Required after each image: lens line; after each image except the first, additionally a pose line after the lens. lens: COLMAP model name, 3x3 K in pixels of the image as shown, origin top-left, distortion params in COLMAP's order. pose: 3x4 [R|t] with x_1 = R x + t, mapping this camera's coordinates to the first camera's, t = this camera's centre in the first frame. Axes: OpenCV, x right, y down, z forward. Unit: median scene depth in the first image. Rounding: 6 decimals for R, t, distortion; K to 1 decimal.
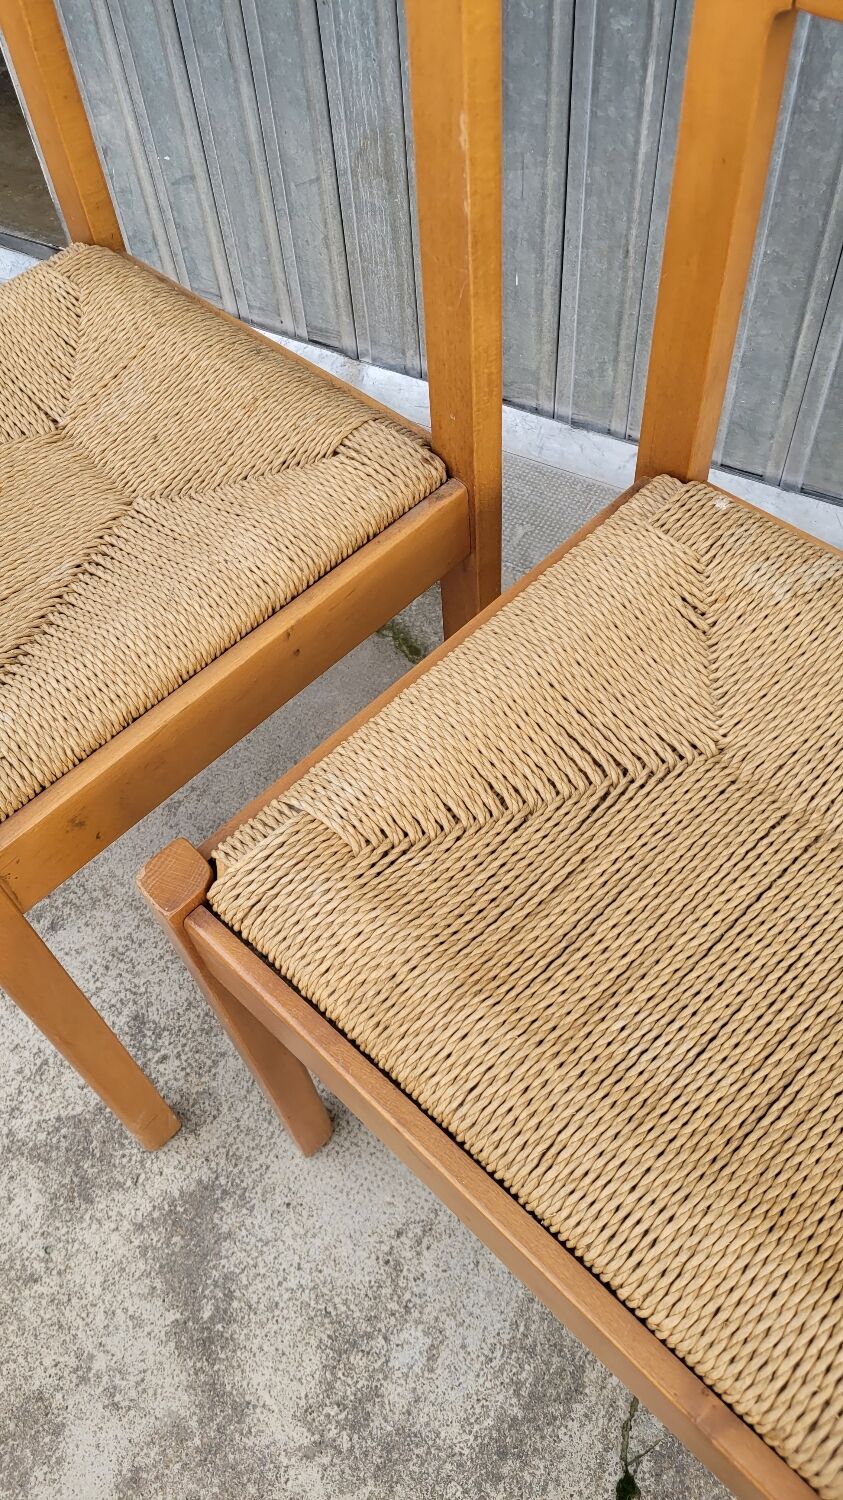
lens RADIAL K [[1125.9, 0, 418.2], [0, 1125.9, 736.1], [0, 0, 1]] dist [0.043091, -0.030865]
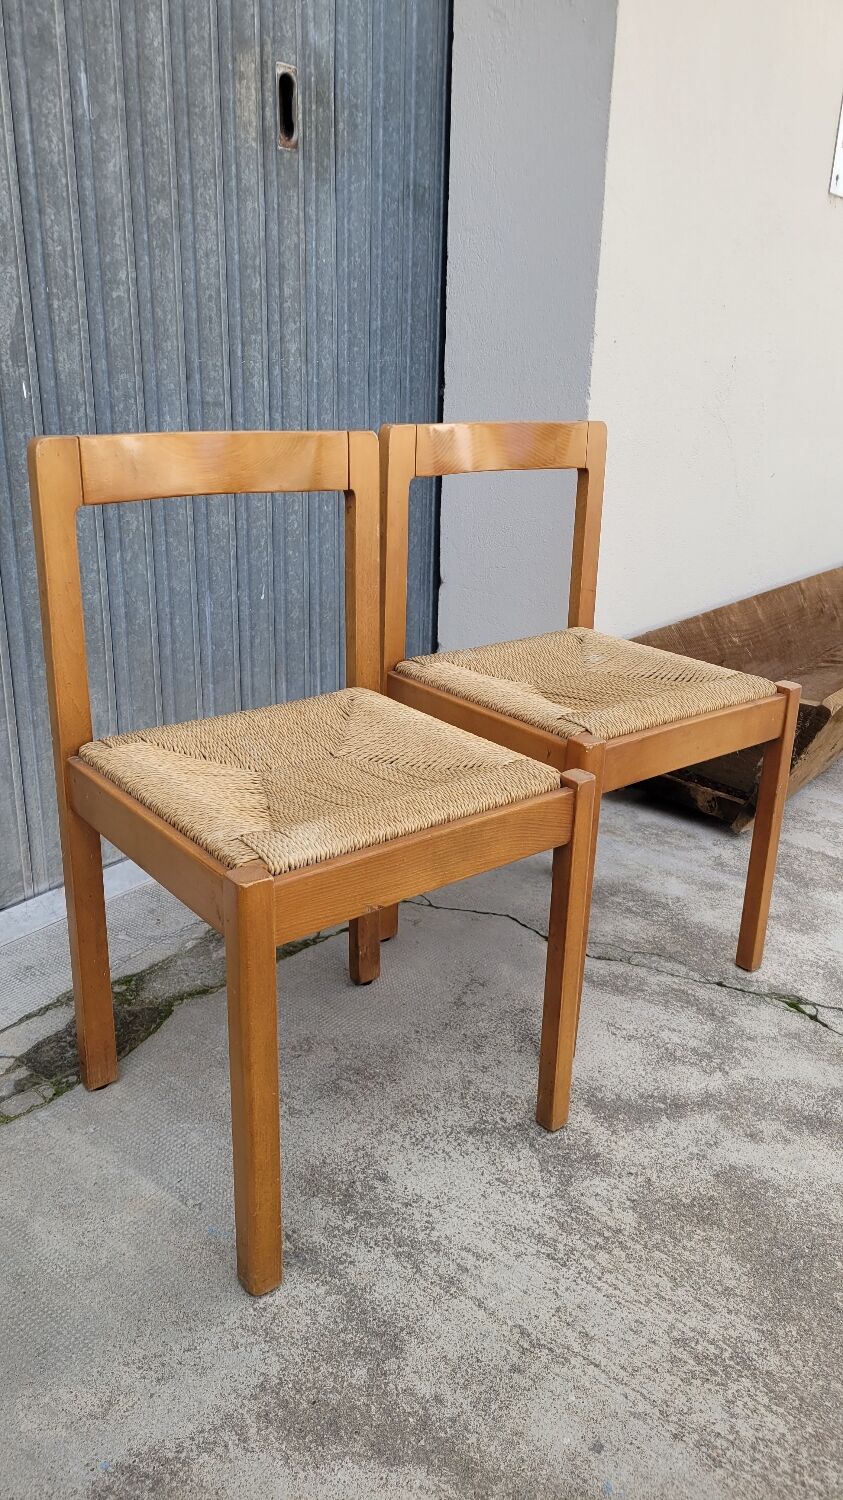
lens RADIAL K [[1125.9, 0, 439.4], [0, 1125.9, 735.0], [0, 0, 1]] dist [0.043091, -0.030865]
pose [[0.104916, -0.257755, 0.960497, -1.543601], [0.786869, 0.612130, 0.078319, -0.193198], [-0.608136, 0.747569, 0.267042, 0.324623]]
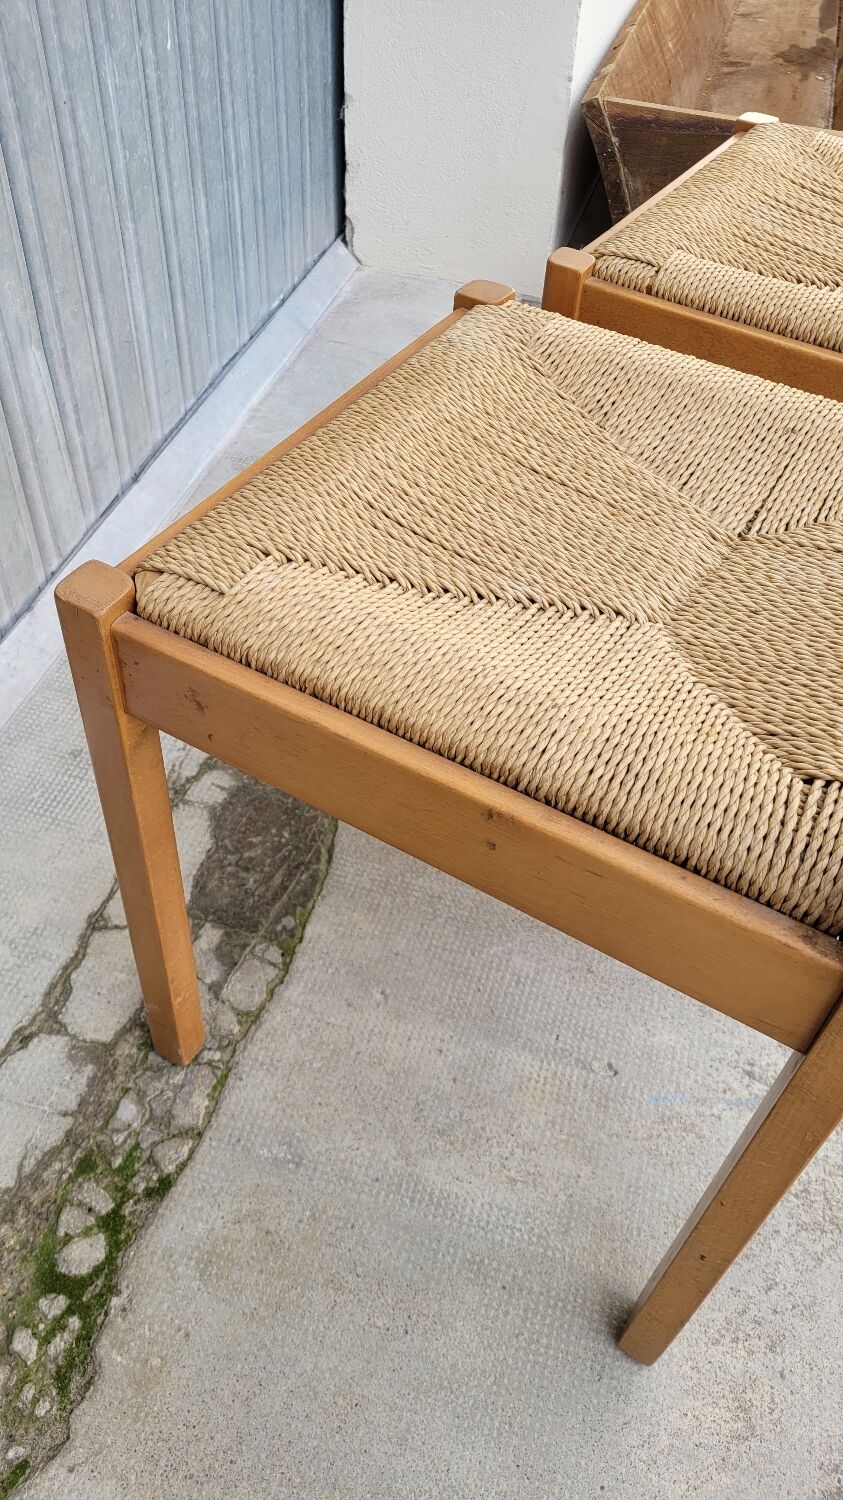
lens RADIAL K [[1138.7, 0, 426.5], [0, 1138.7, 739.4], [0, 0, 1]] dist [0.012218, 0.002299]
pose [[-0.252300, -0.646252, 0.720210, -0.913613], [0.771703, 0.314661, 0.552688, -0.709038], [-0.583798, 0.695231, 0.419325, 0.758076]]
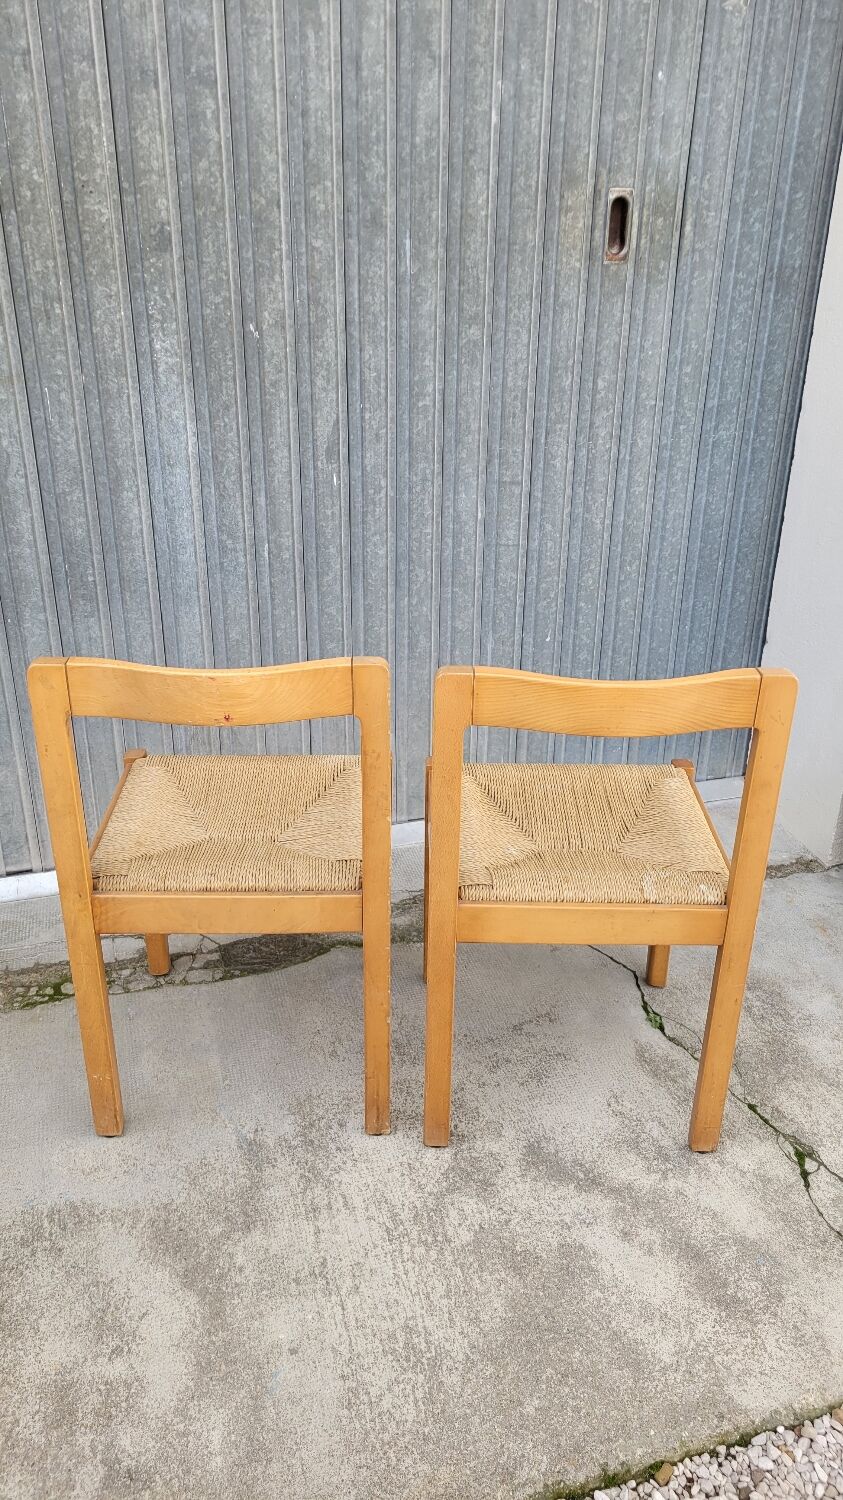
lens RADIAL K [[1125.9, 0, 423.5], [0, 1125.9, 737.8], [0, 0, 1]] dist [0.043091, -0.030865]
pose [[0.687306, -0.243558, 0.684317, -1.407132], [0.555057, 0.783798, -0.278517, 0.286202], [-0.468531, 0.571261, 0.673898, -0.567938]]
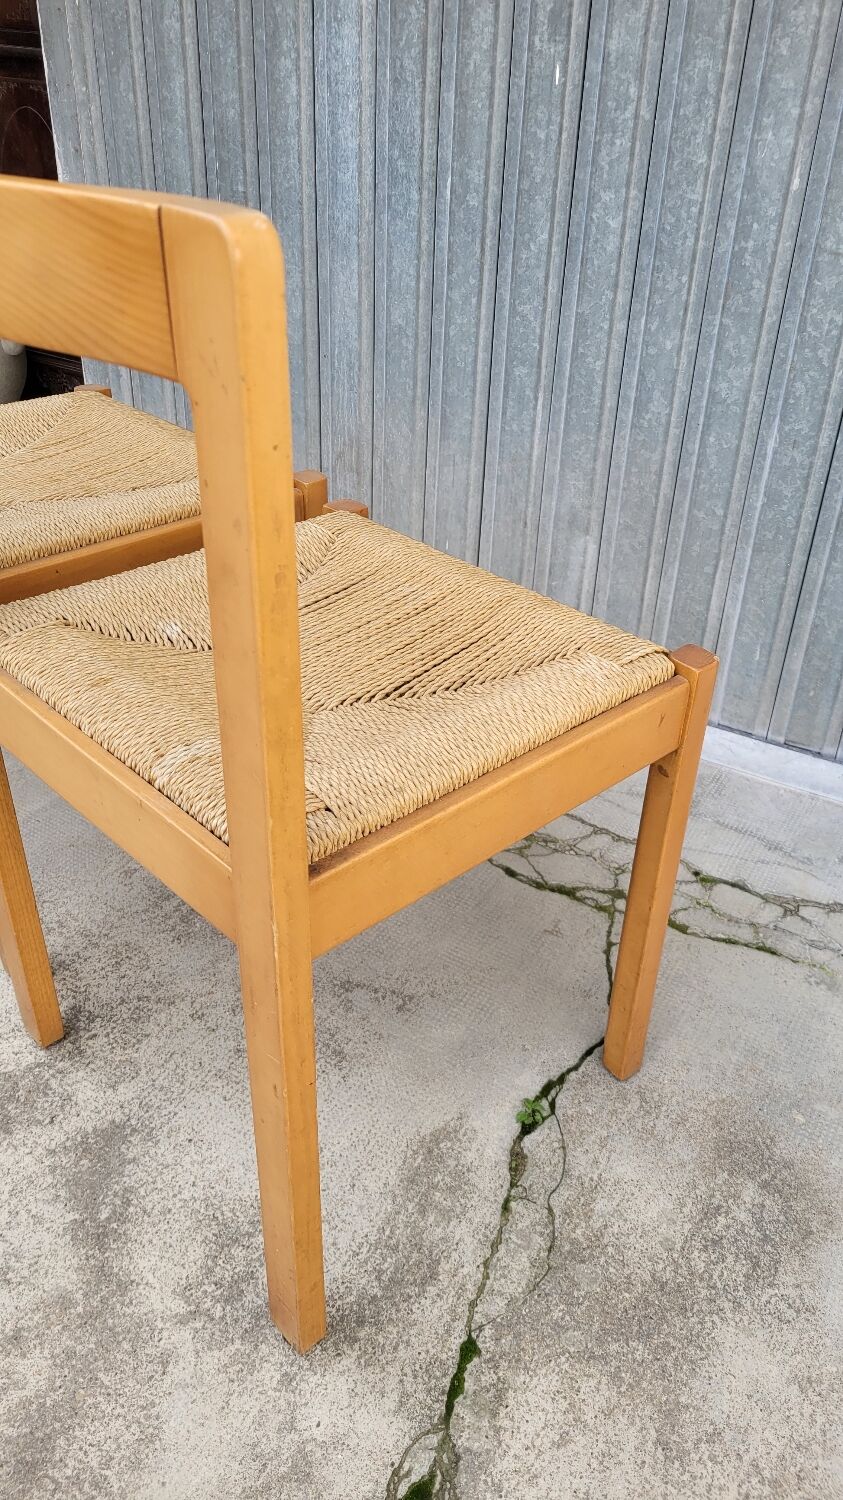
lens RADIAL K [[1125.9, 0, 453.8], [0, 1125.9, 755.6], [0, 0, 1]] dist [0.043091, -0.030865]
pose [[0.993733, 0.088454, 0.068338, 0.034032], [-0.055867, 0.922574, -0.381755, 0.460514], [-0.096814, 0.375544, 0.921734, -0.202140]]
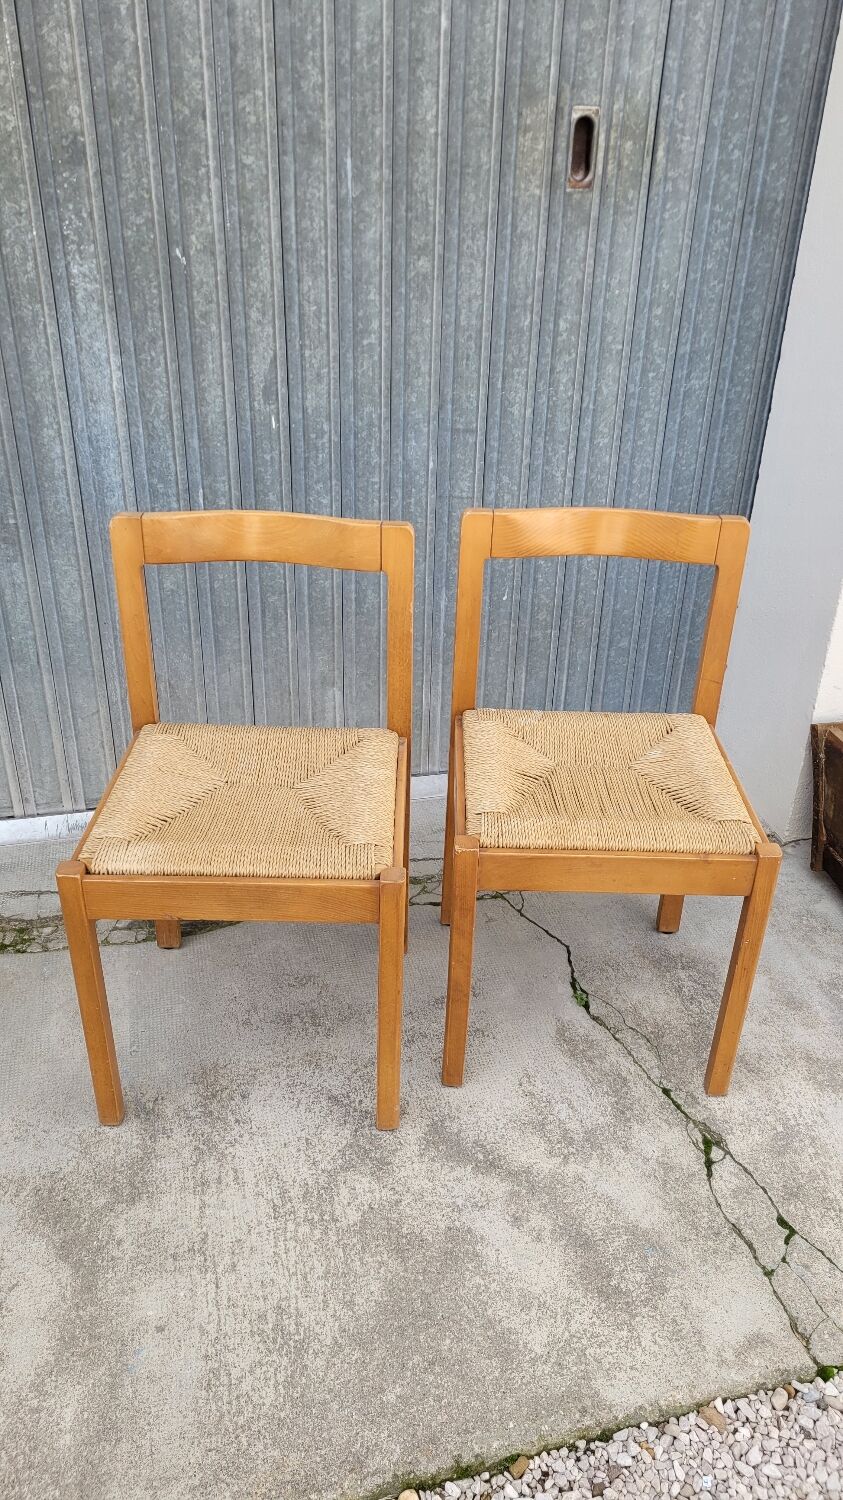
lens RADIAL K [[1125.9, 0, 444.0], [0, 1125.9, 766.4], [0, 0, 1]] dist [0.043091, -0.030865]
pose [[0.704339, -0.274751, 0.654537, -1.199501], [0.526803, 0.820339, -0.222538, 0.331825], [-0.475799, 0.501554, 0.722536, -0.627327]]
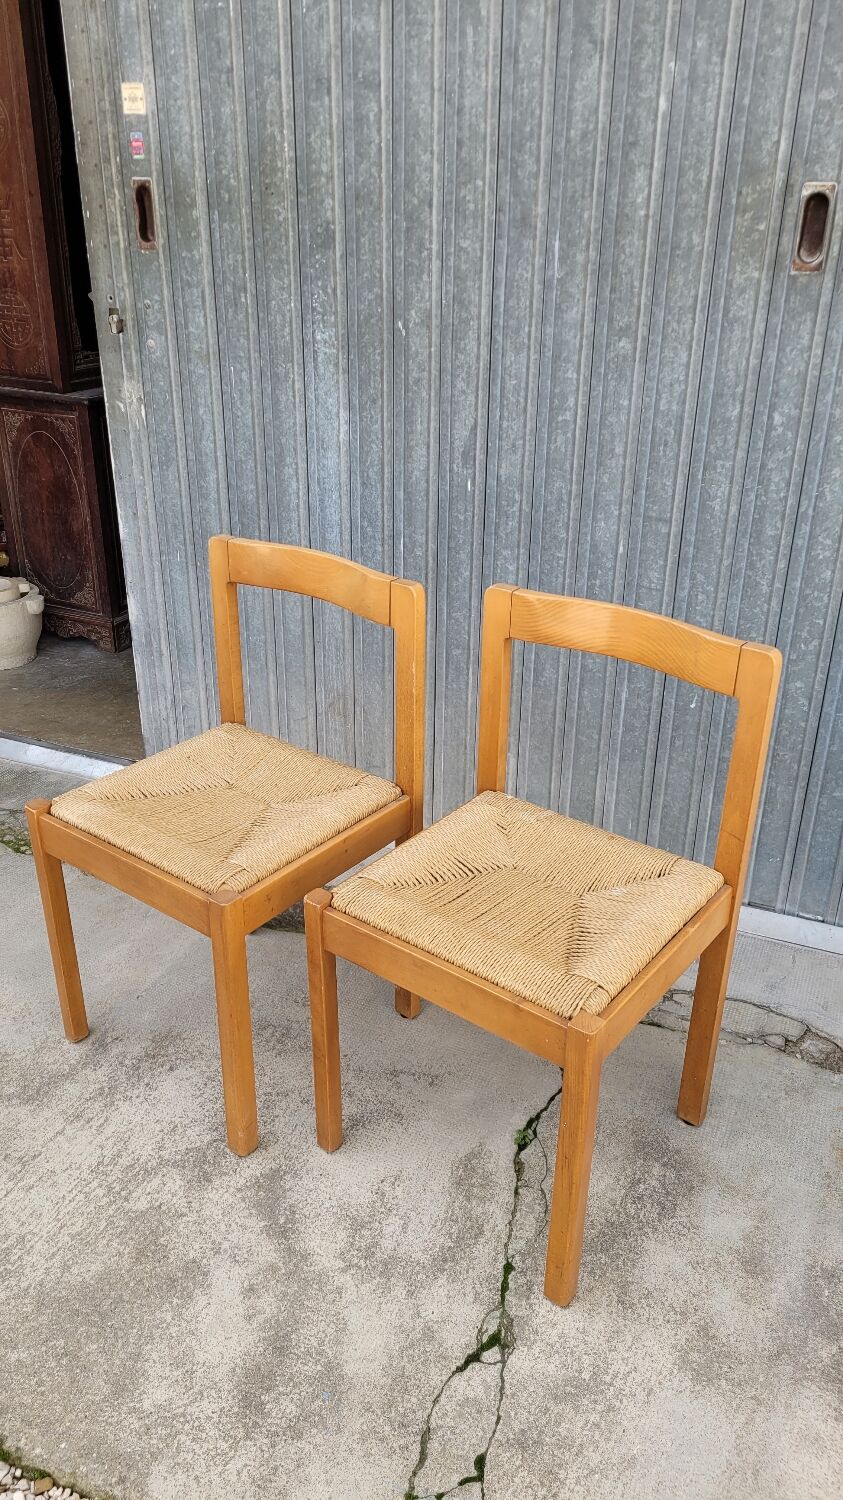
lens RADIAL K [[1125.9, 0, 426.0], [0, 1125.9, 747.3], [0, 0, 1]] dist [0.043091, -0.030865]
pose [[0.990772, 0.017204, 0.134445, -0.199077], [0.049482, 0.877541, -0.476942, 0.669699], [-0.126186, 0.479193, 0.868591, -0.936398]]
